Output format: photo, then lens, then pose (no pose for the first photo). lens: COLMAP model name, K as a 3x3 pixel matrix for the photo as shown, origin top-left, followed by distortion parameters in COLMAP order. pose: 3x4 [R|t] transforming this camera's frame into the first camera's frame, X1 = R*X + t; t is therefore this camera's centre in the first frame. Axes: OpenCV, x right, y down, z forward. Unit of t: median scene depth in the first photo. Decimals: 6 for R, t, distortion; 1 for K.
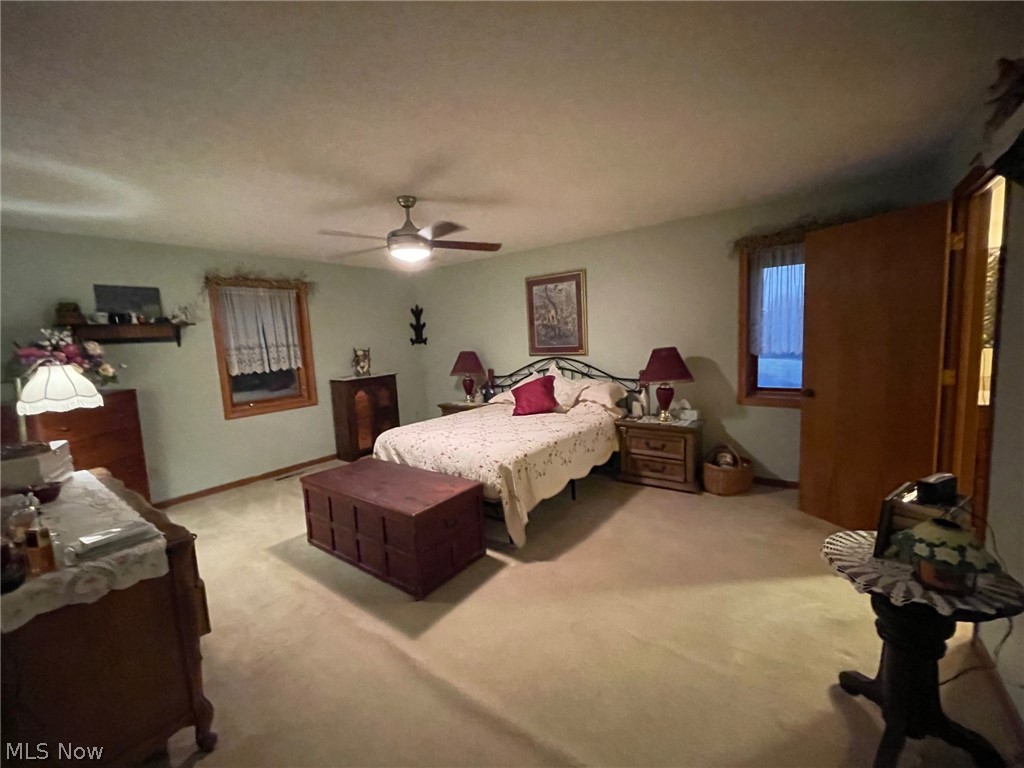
lens RADIAL K [[414.2, 0, 513.3], [0, 414.2, 382.8], [0, 0, 1]] dist [-0.001132, -0.000020]
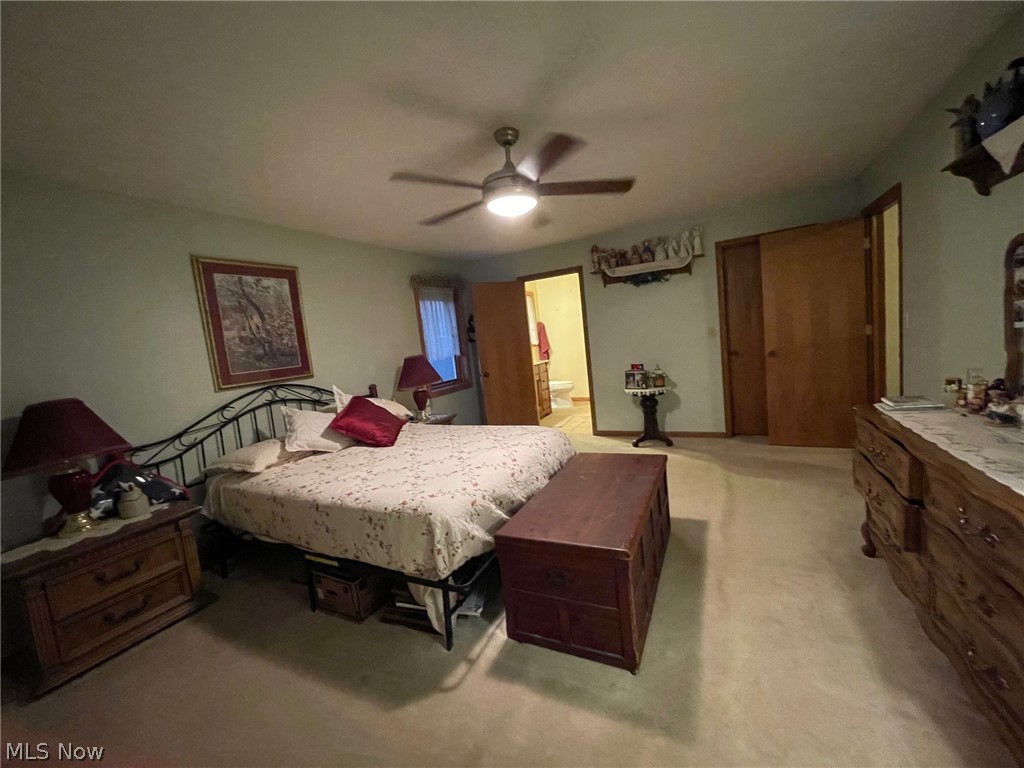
lens RADIAL K [[414.2, 0, 511.9], [0, 414.2, 380.0], [0, 0, 1]] dist [-0.001132, -0.000020]
pose [[-0.166635, -0.031988, 0.985500, -0.626130], [0.221924, 0.972613, 0.069094, -0.031378], [-0.960720, 0.230219, -0.154972, 0.736375]]
